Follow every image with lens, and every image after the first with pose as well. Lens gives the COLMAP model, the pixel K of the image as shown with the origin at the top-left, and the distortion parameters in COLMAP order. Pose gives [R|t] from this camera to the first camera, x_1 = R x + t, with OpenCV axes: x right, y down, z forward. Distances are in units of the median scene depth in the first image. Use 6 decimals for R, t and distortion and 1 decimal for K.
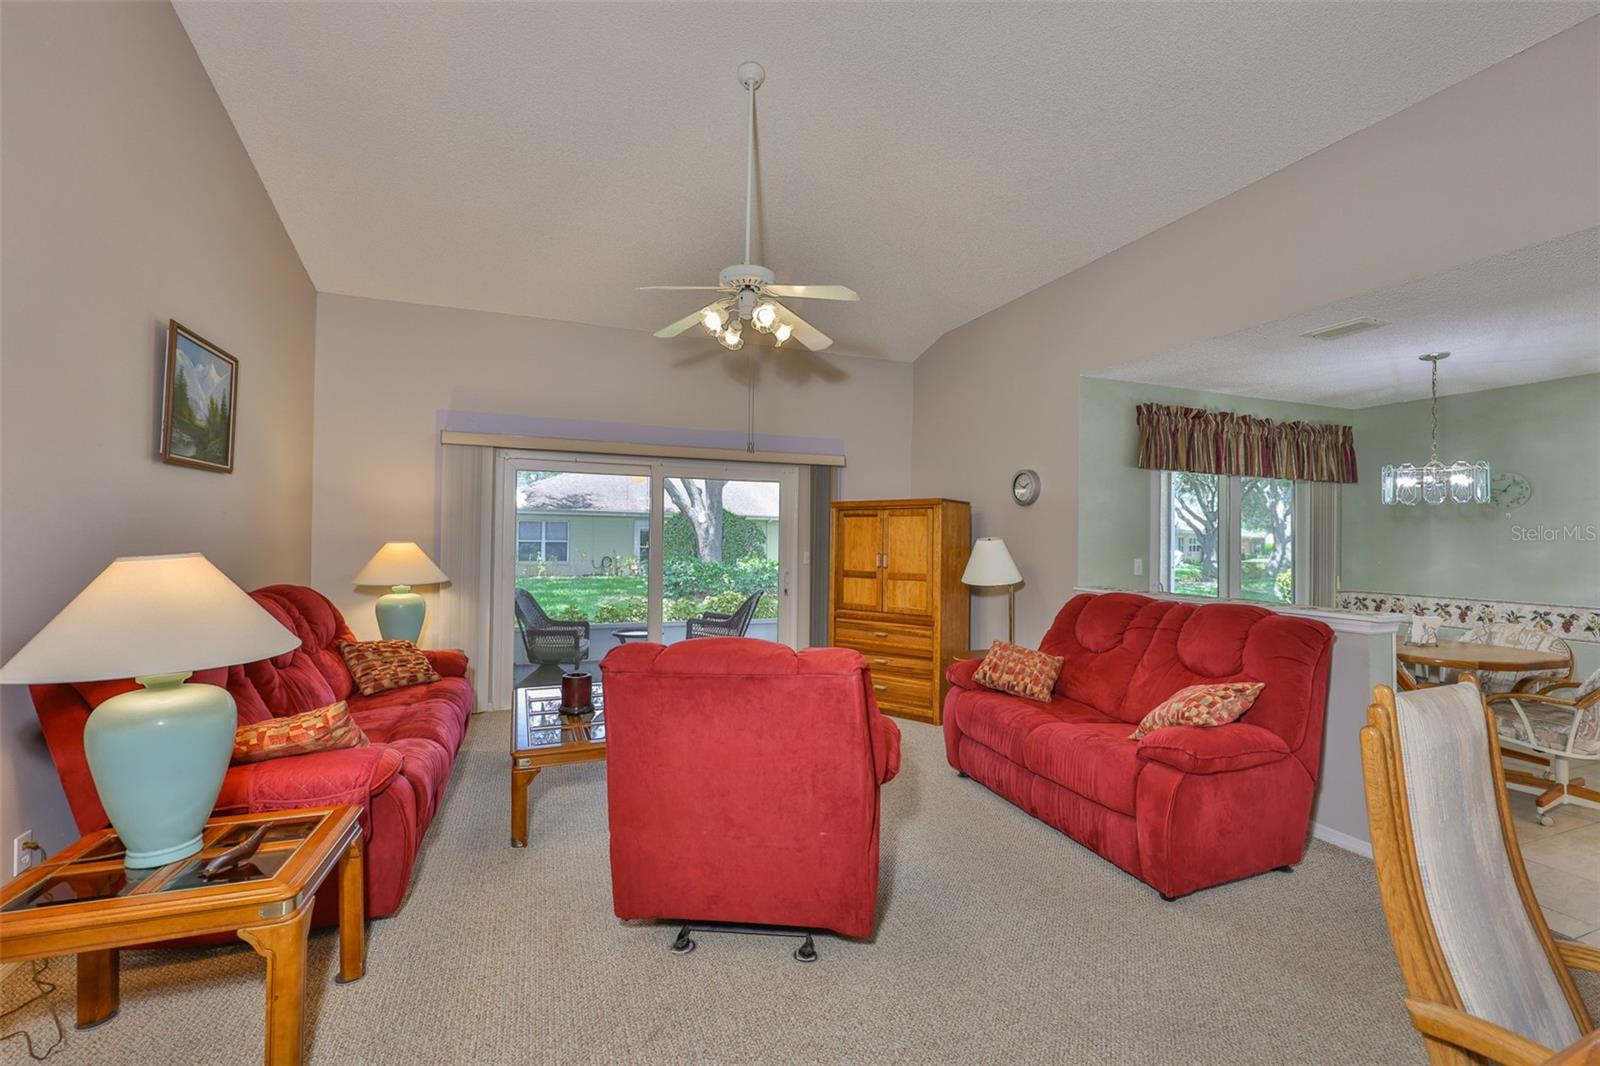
lens RADIAL K [[645.9, 0, 800.0], [0, 645.9, 533.0], [0, 0, 1]] dist [-0.000193, 0.000030]
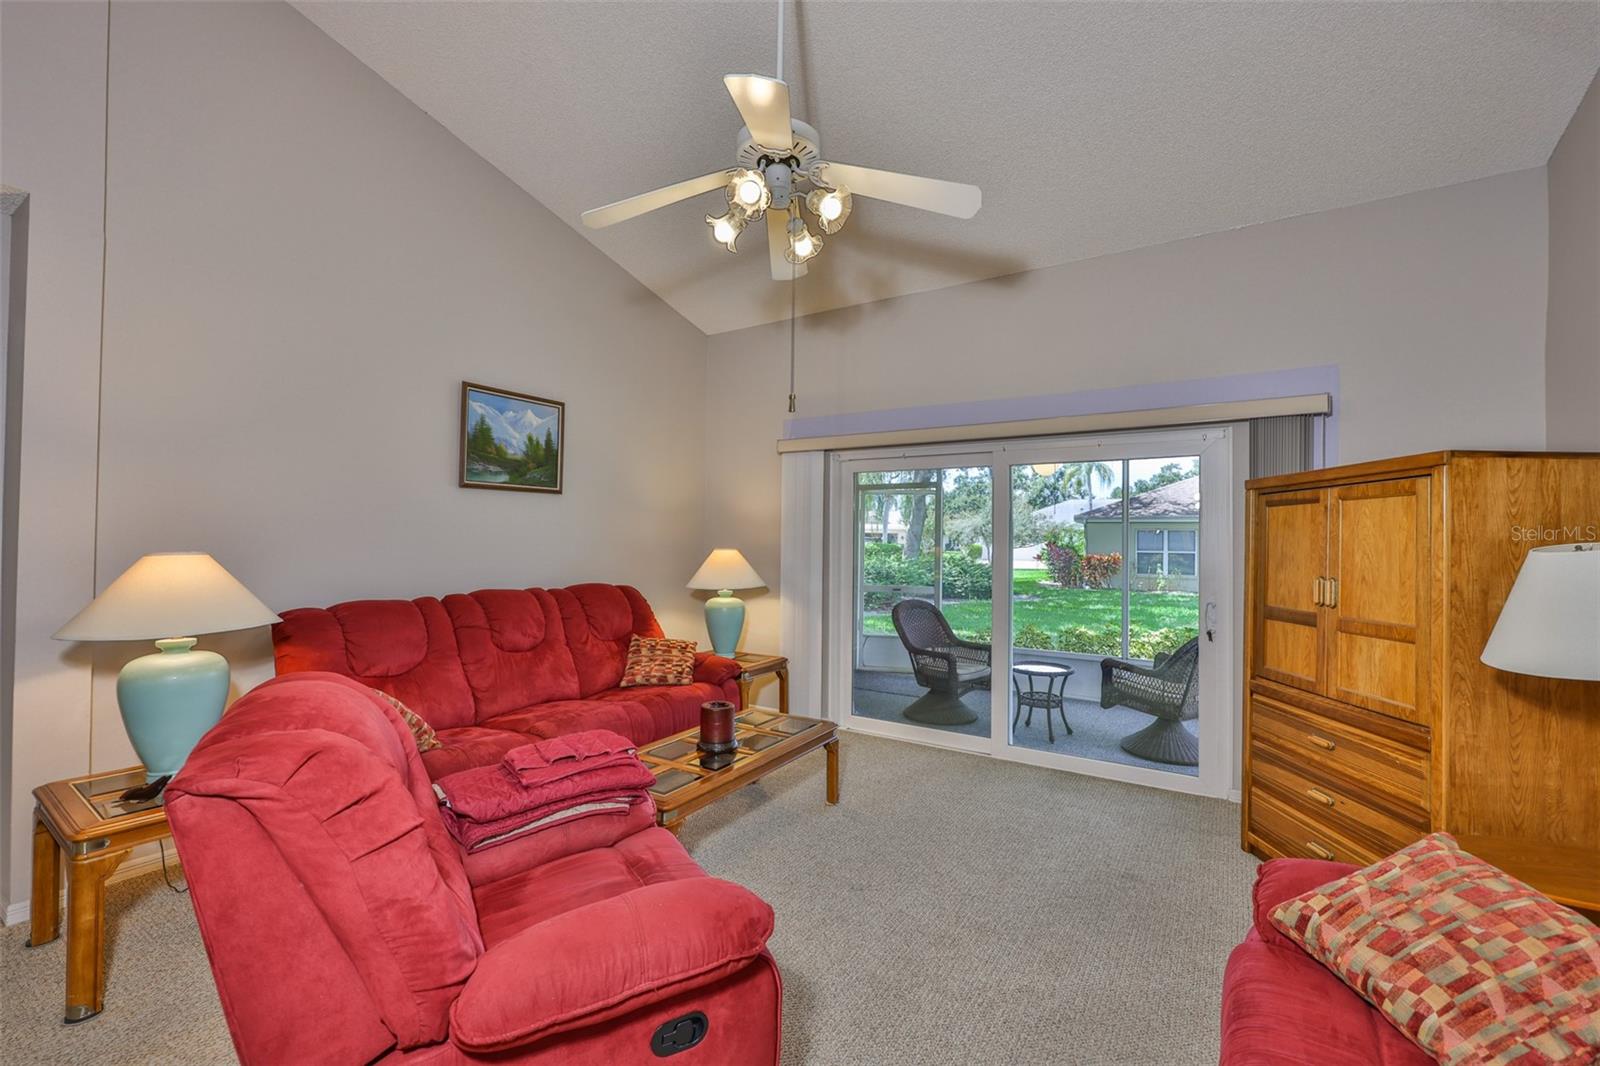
lens RADIAL K [[661.7, 0, 798.2], [0, 661.7, 545.0], [0, 0, 1]] dist [-0.000403, 0.000139]
pose [[0.606188, -0.001594, -0.795320, 0.298368], [0.003281, 0.999994, 0.000496, 0.006174], [0.795315, -0.002910, 0.606190, 0.400749]]
